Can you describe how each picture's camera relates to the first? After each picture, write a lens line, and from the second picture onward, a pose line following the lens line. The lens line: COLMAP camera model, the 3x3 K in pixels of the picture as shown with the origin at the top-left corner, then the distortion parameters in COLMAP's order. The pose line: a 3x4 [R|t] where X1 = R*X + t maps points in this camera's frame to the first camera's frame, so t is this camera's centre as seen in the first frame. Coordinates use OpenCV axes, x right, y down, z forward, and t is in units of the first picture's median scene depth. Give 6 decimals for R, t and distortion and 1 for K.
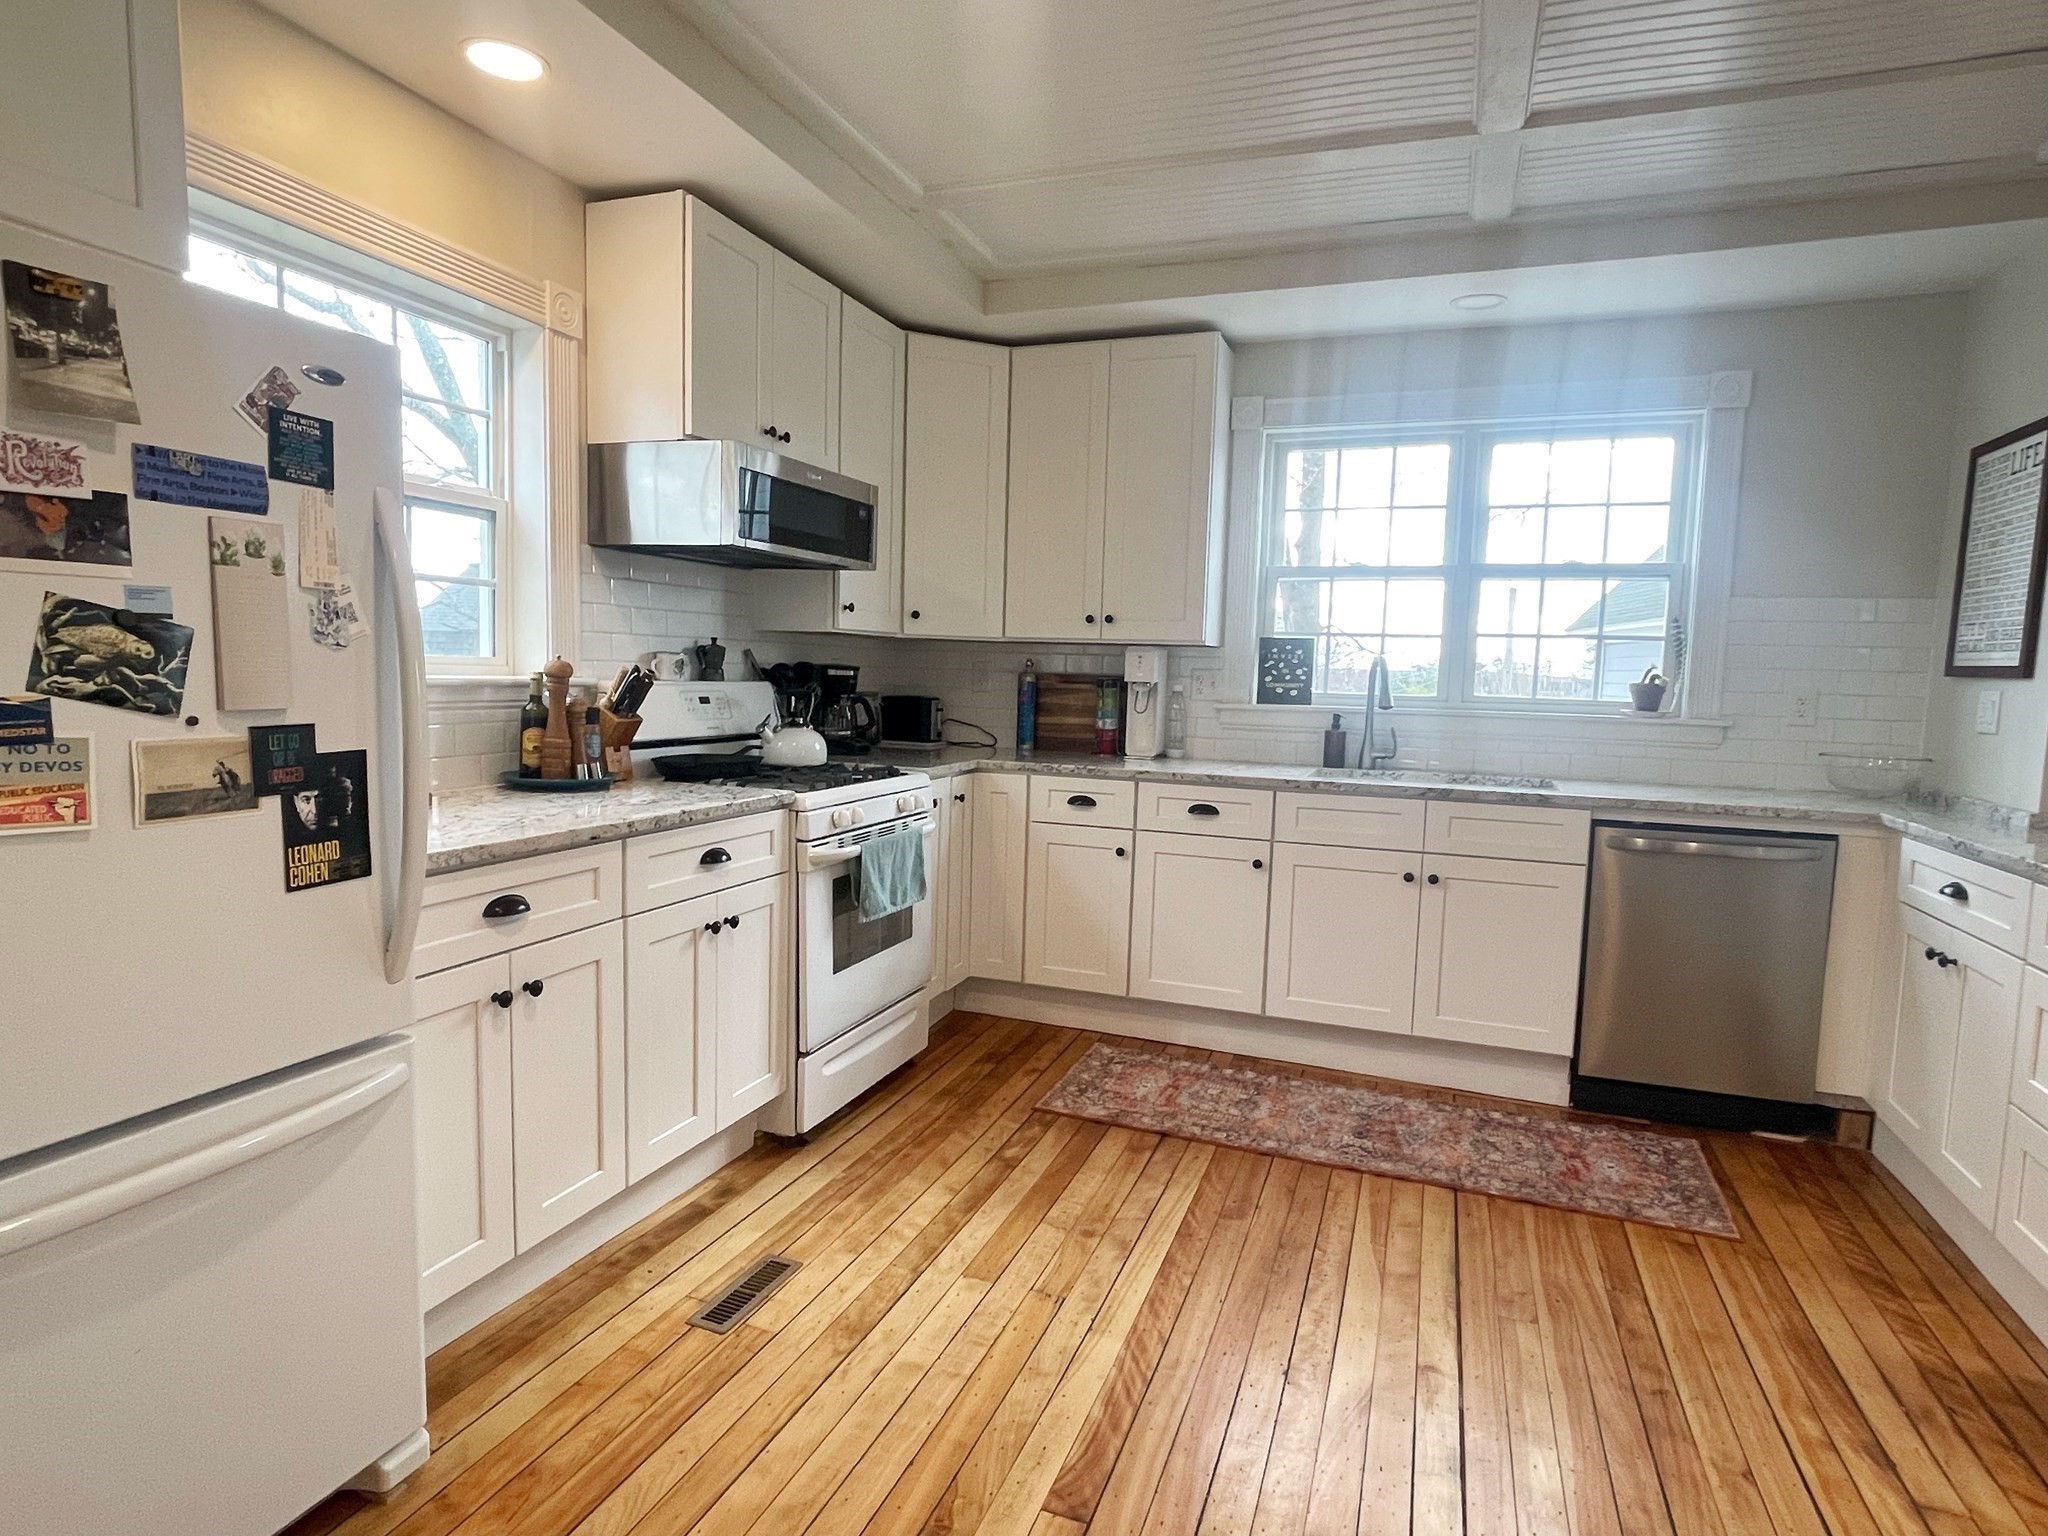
lens RADIAL K [[1134.4, 0, 1030.3], [0, 1134.4, 786.2], [0, 0, 1]] dist [0.000800, -0.003937]
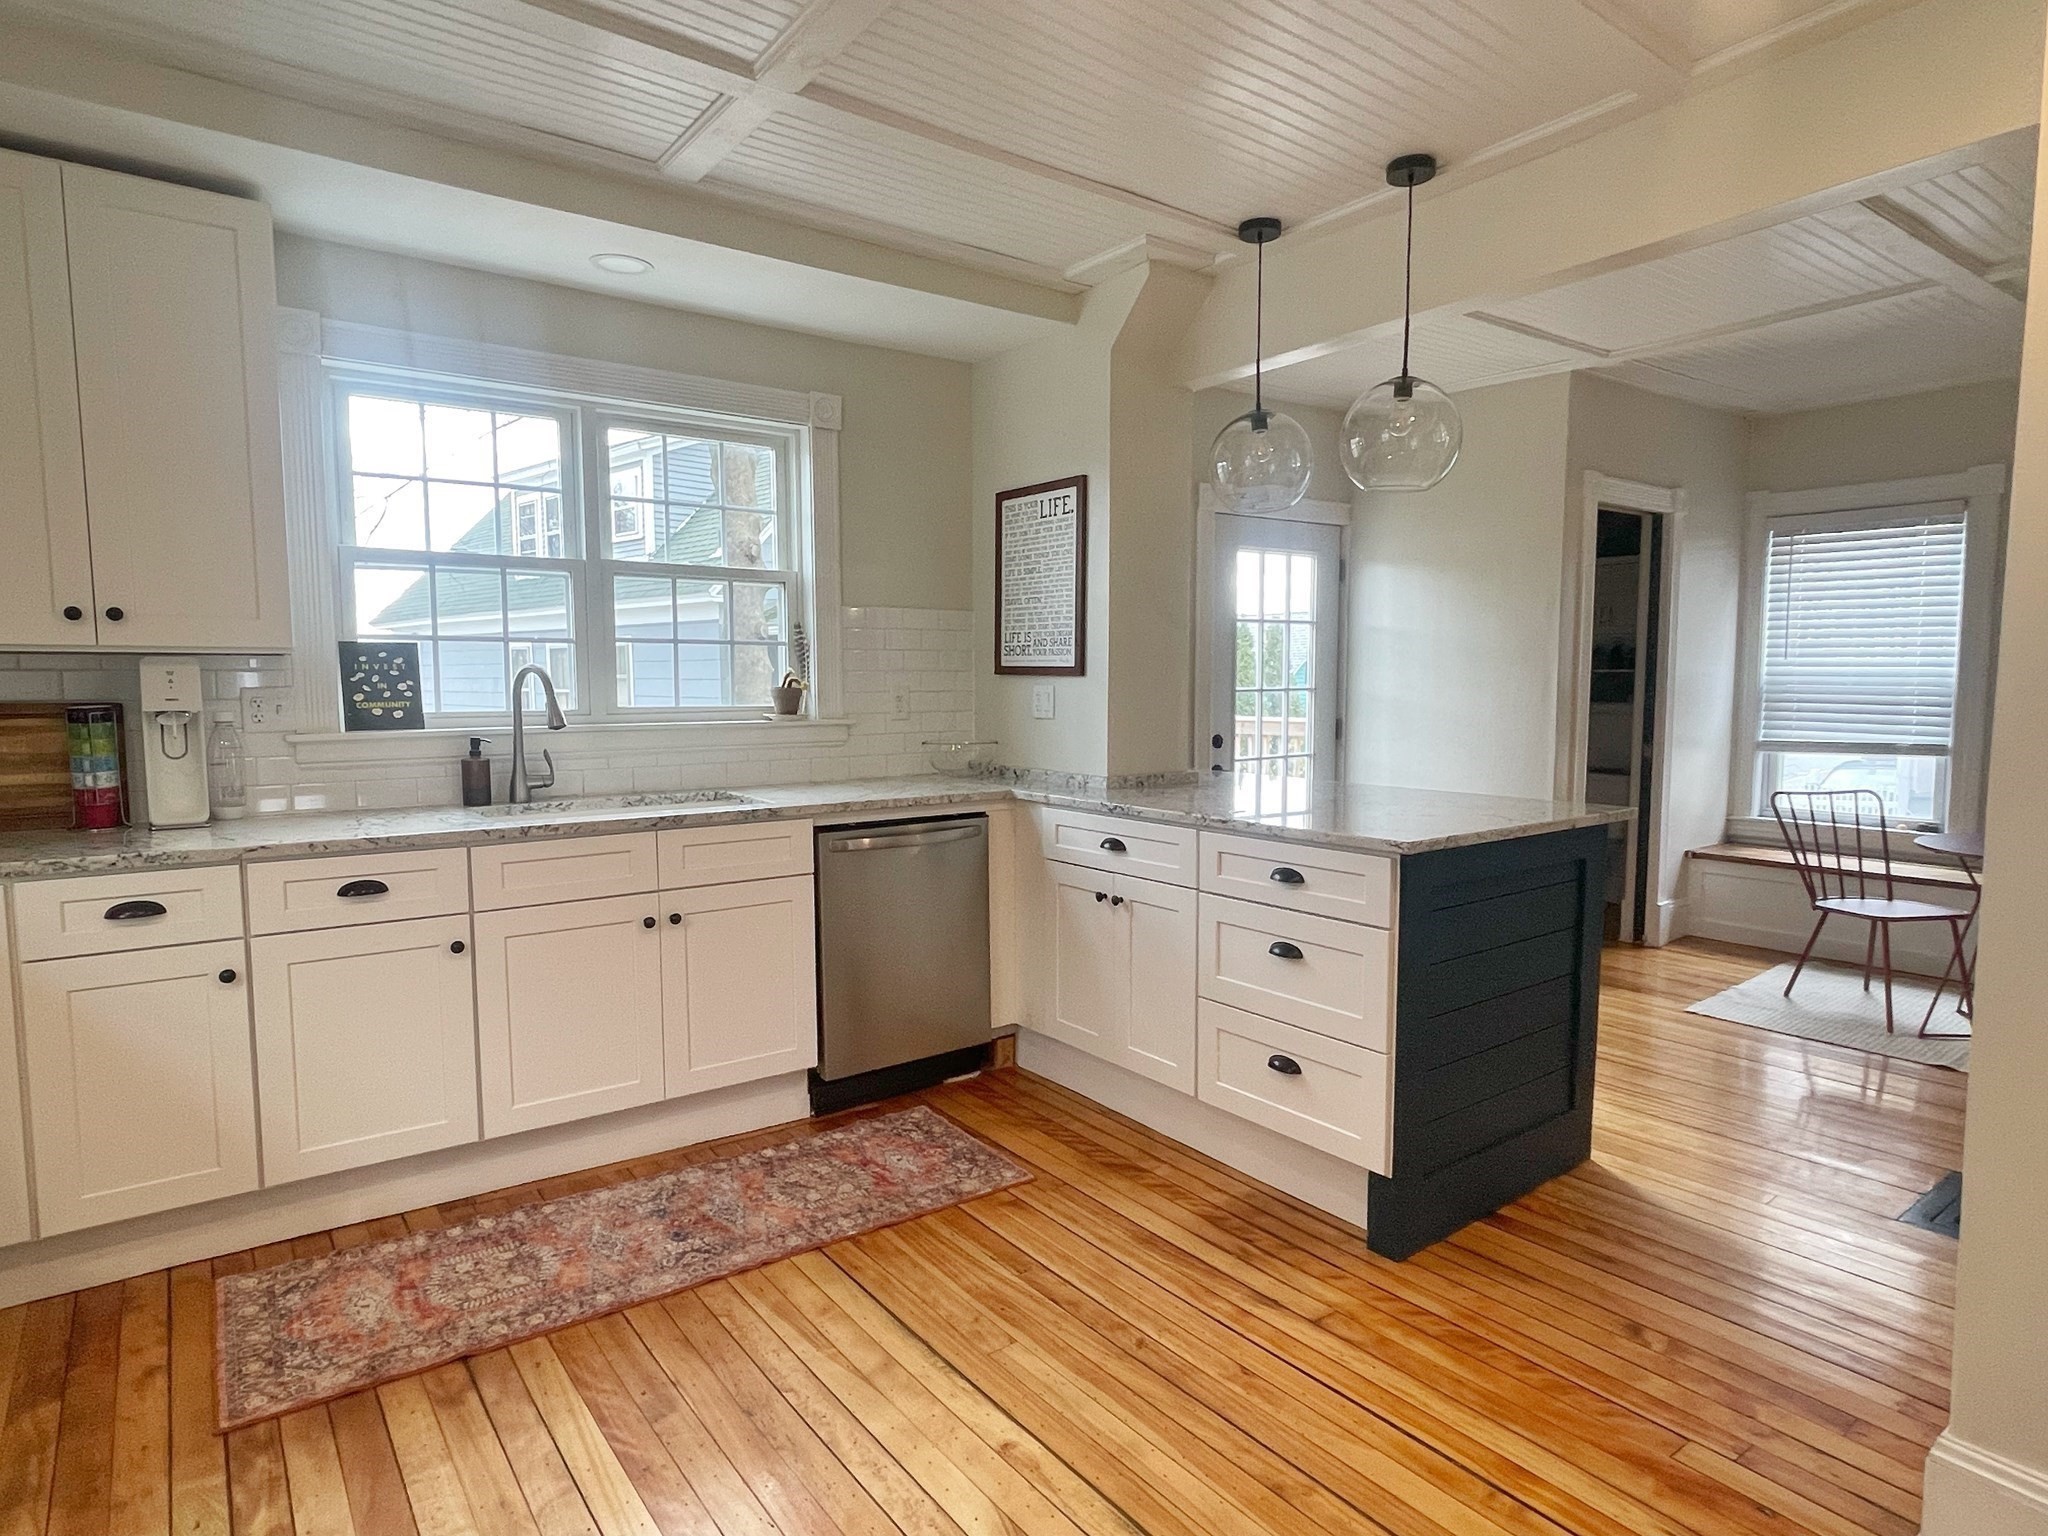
lens RADIAL K [[1134.4, 0, 1029.0], [0, 1134.4, 779.8], [0, 0, 1]] dist [0.000800, -0.003937]
pose [[0.540435, -0.104009, 0.834933, -0.237263], [0.101973, 0.993112, 0.057709, -0.051658], [-0.835184, 0.053953, 0.547318, 0.303212]]
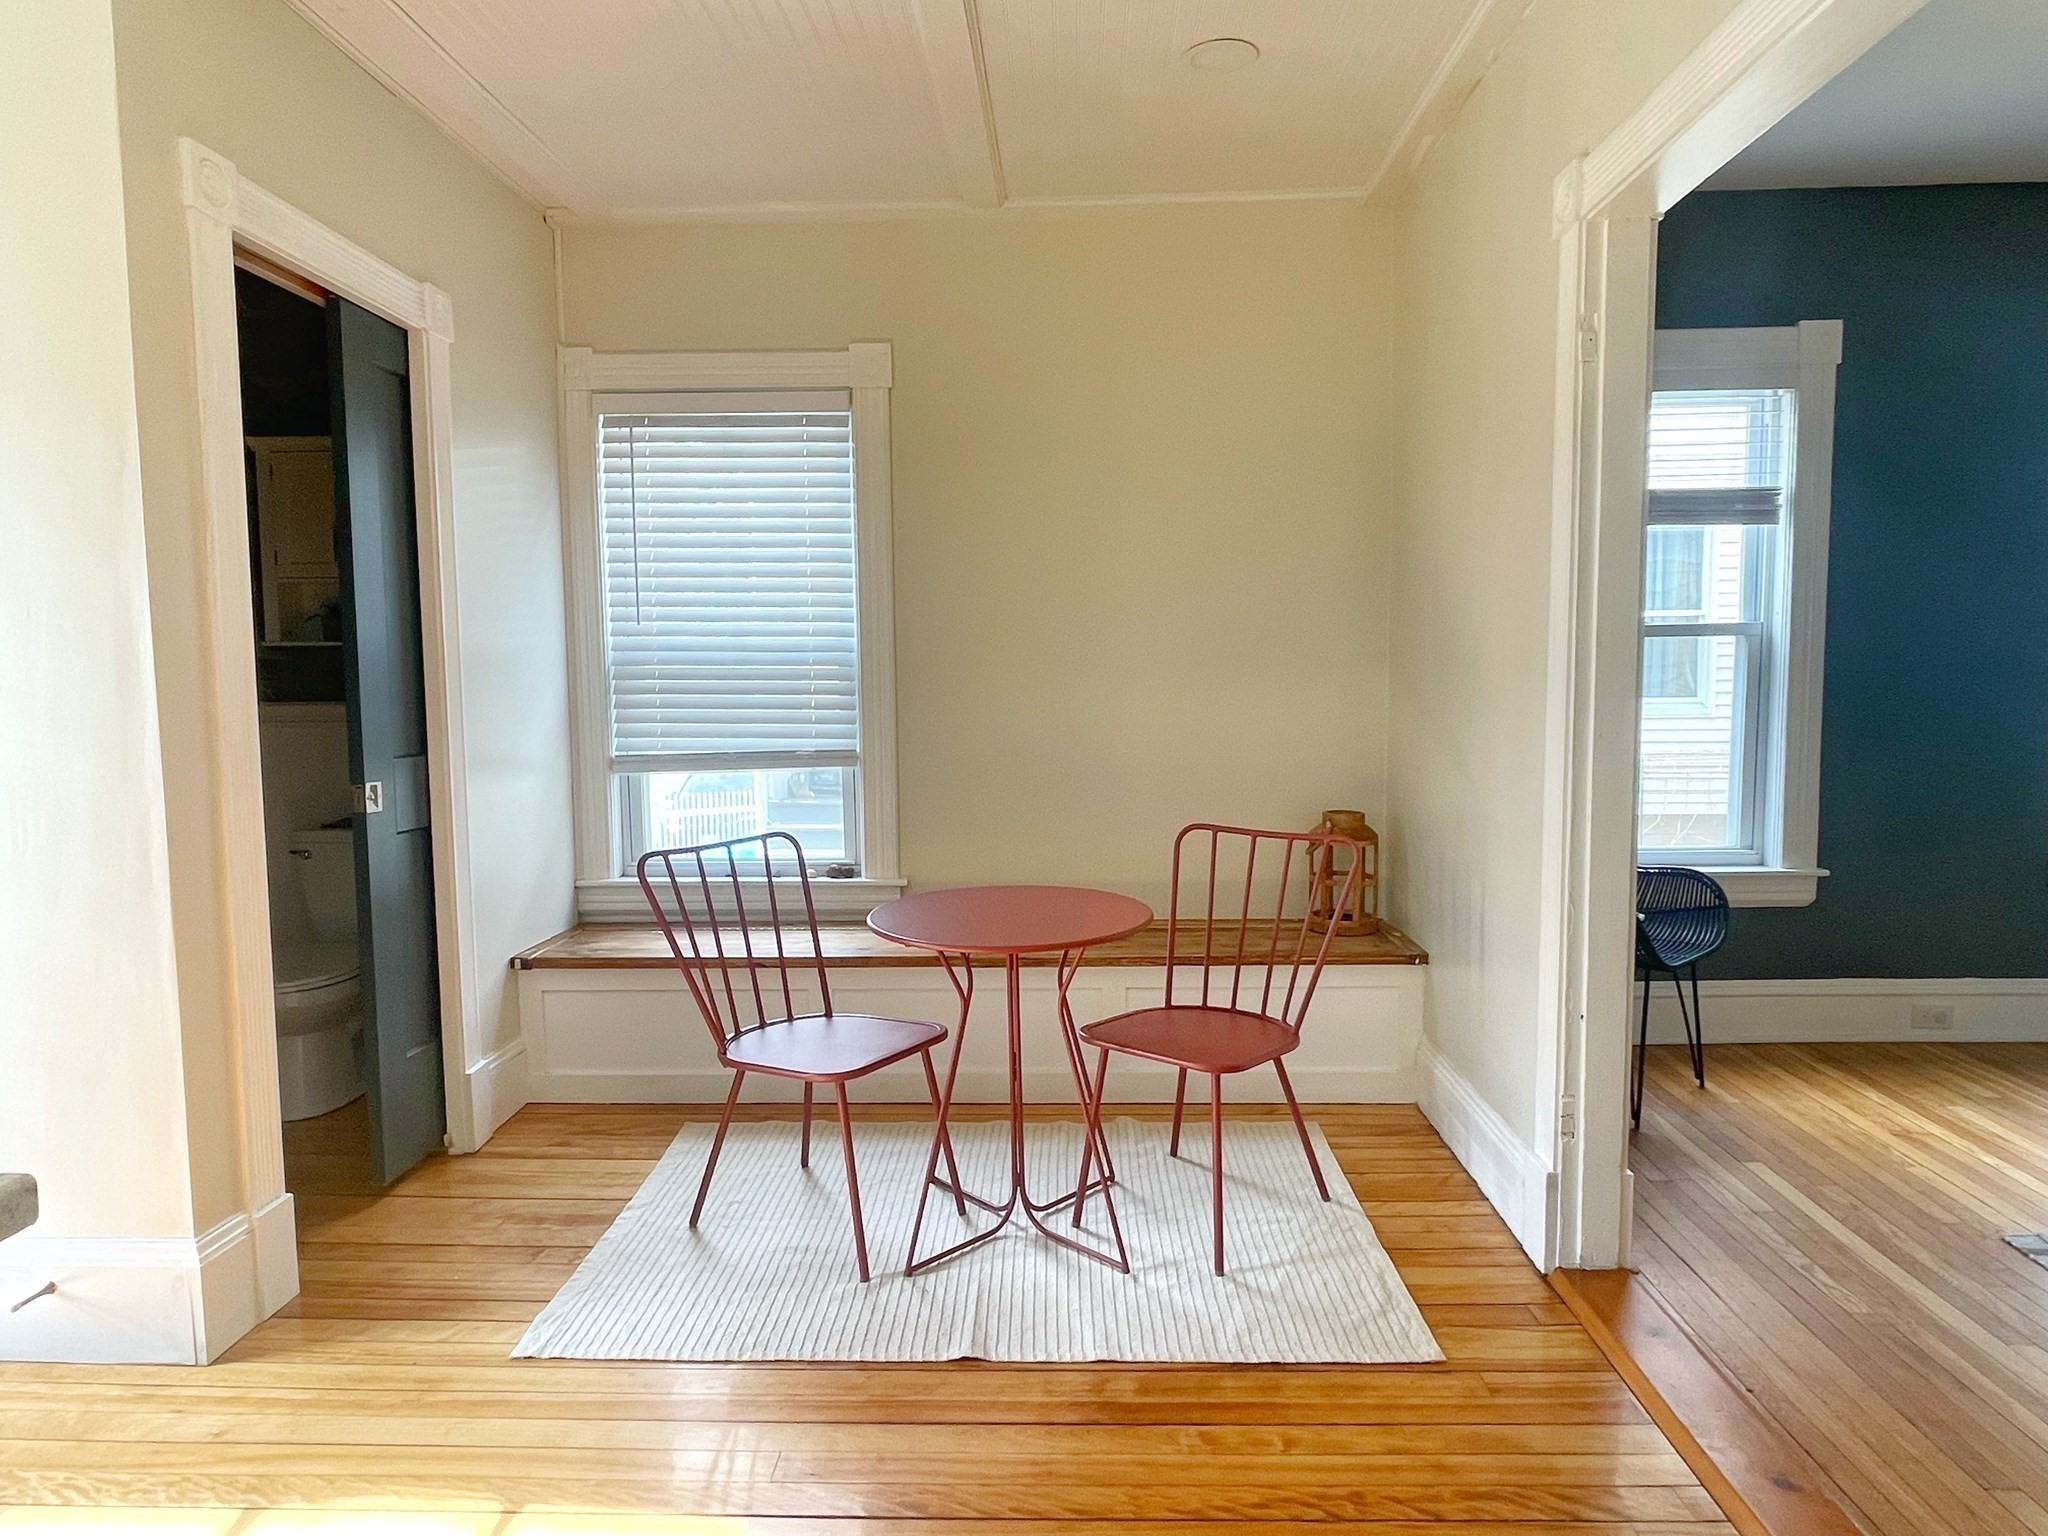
lens RADIAL K [[1232.6, 0, 1045.1], [0, 1232.6, 776.8], [0, 0, 1]] dist [0.007697, -0.000290]
pose [[-0.329254, -0.096399, 0.939308, 0.618173], [0.094752, 0.986381, 0.134443, 0.006576], [-0.939475, 0.133267, -0.315636, 0.302312]]
